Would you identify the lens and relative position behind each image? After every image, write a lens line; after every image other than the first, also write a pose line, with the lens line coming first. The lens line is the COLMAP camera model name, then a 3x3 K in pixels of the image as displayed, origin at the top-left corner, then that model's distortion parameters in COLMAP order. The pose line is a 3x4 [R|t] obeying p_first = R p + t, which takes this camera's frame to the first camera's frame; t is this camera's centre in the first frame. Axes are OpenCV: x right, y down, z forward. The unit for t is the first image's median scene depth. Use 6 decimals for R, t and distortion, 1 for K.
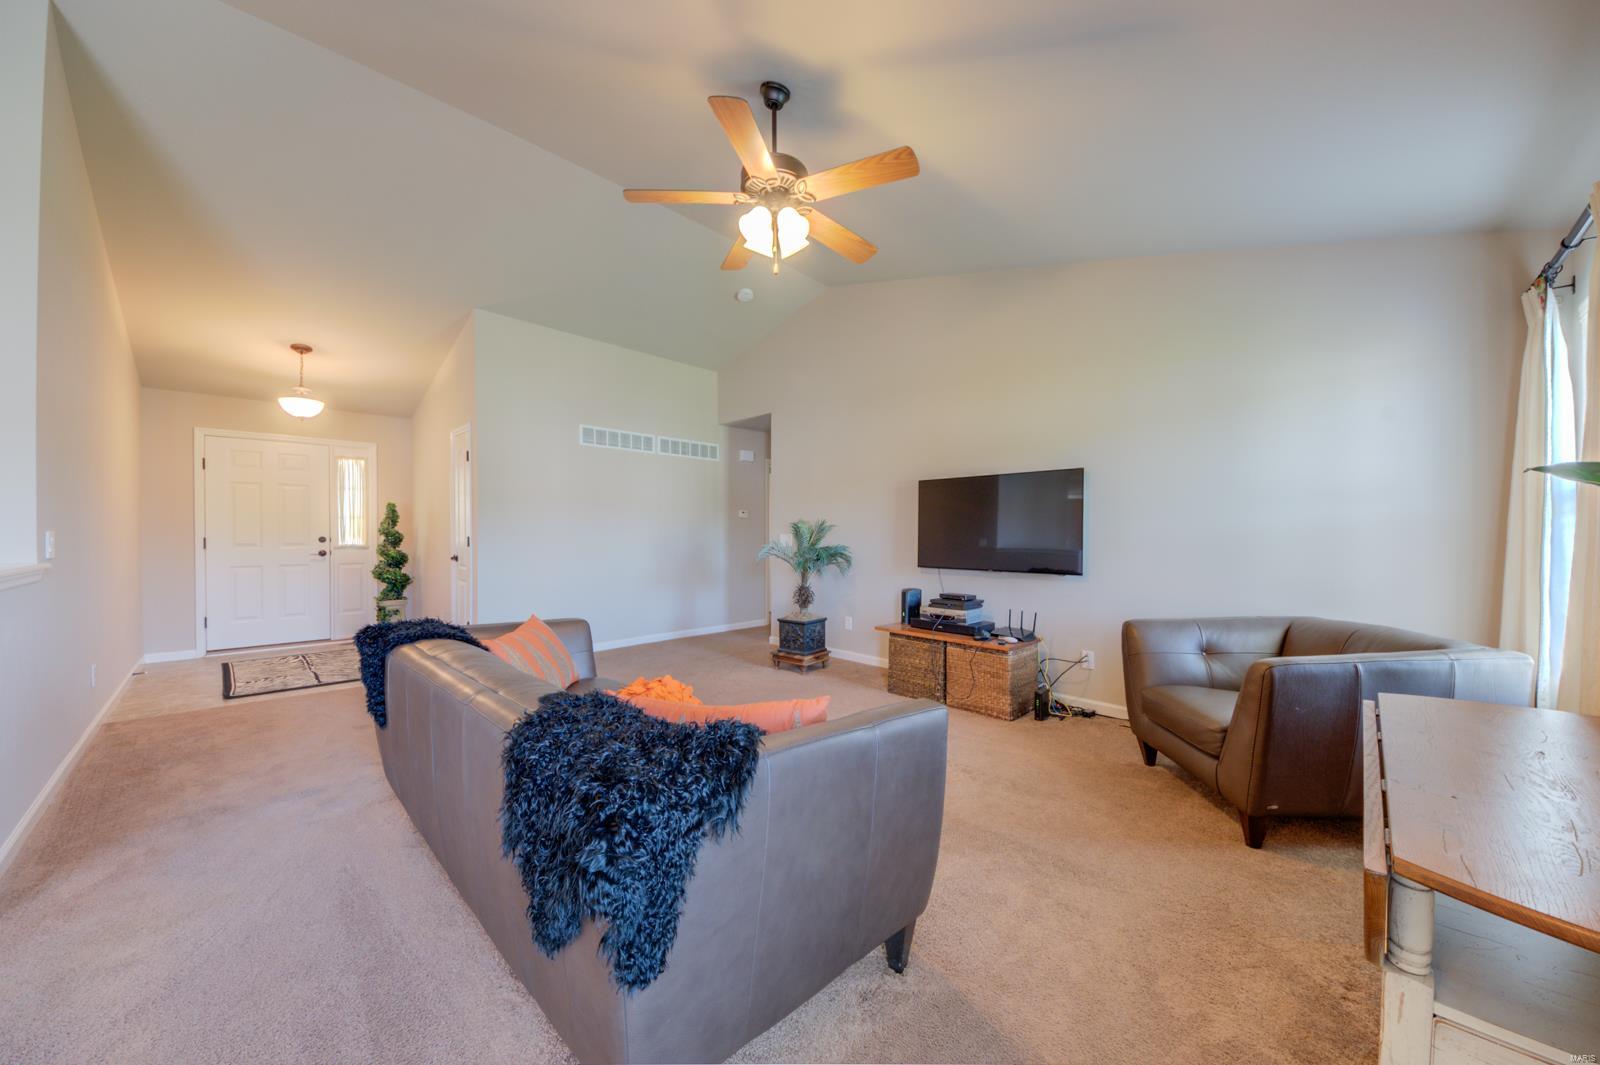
lens RADIAL K [[566.3, 0, 803.7], [0, 566.3, 539.3], [0, 0, 1]] dist [0.037246, -0.023455]
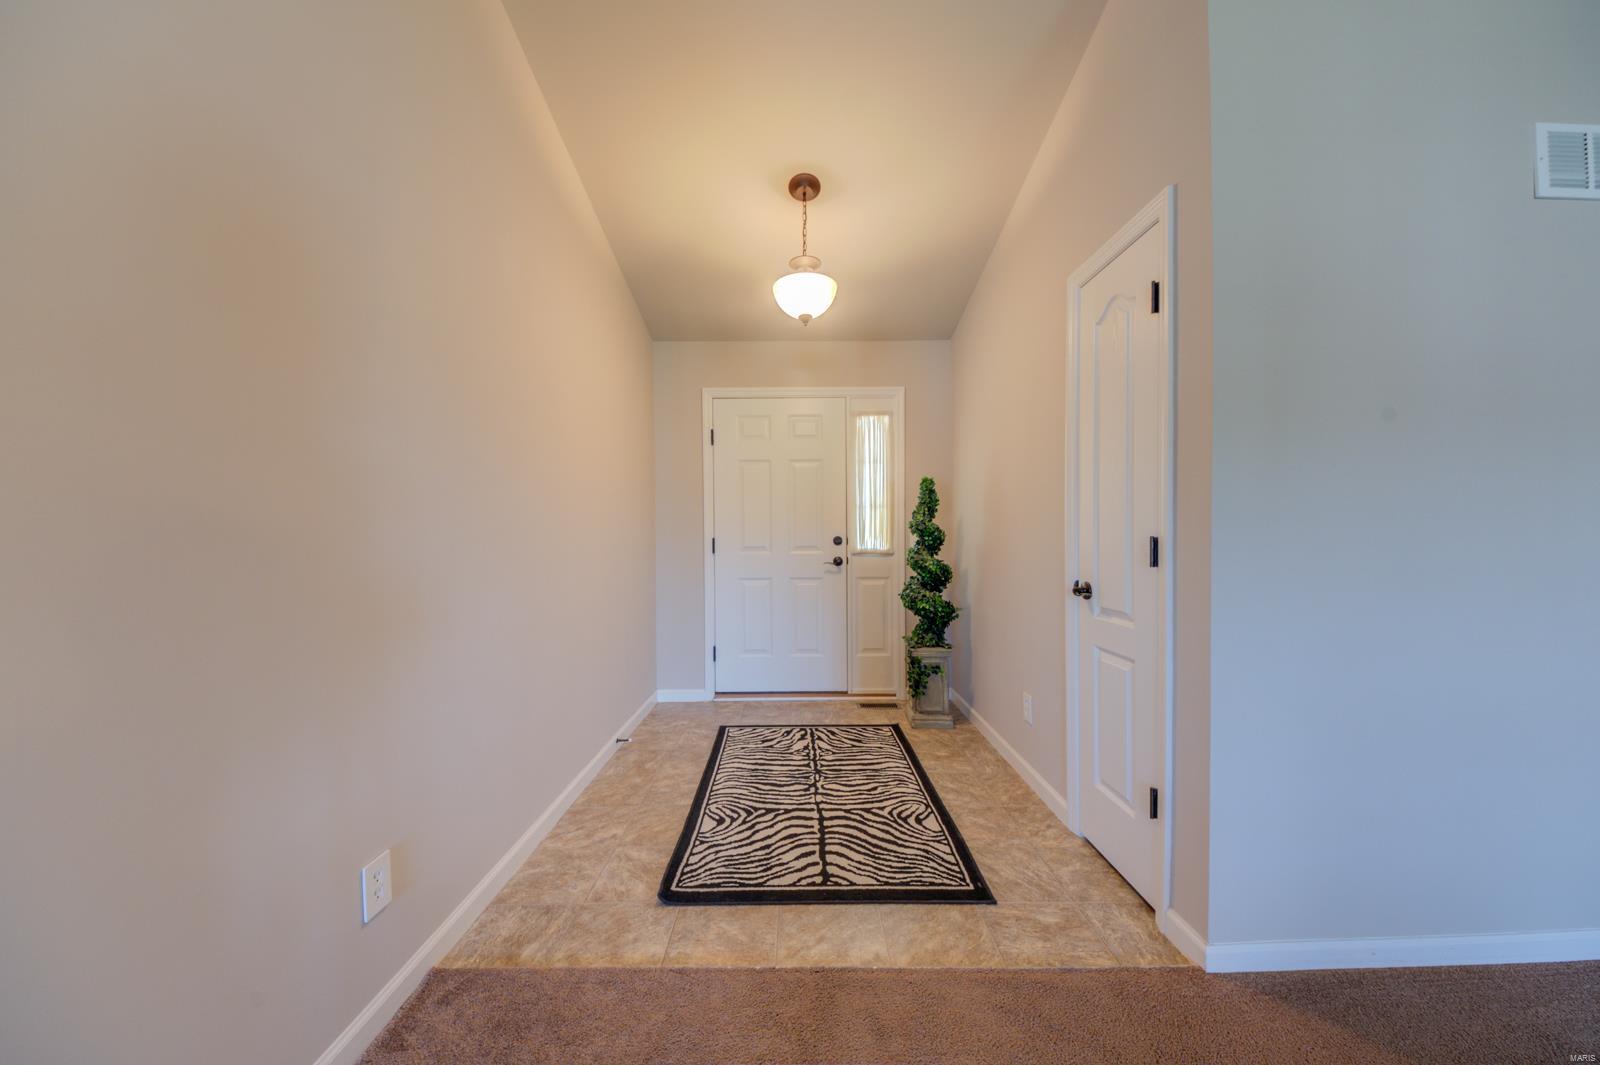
lens RADIAL K [[566.3, 0, 803.7], [0, 566.3, 539.3], [0, 0, 1]] dist [0.037246, -0.023455]
pose [[0.717984, 0.002122, -0.696056, -0.411089], [0.001019, 0.999991, 0.004099, -0.003972], [0.696059, -0.003652, 0.717976, 0.503397]]
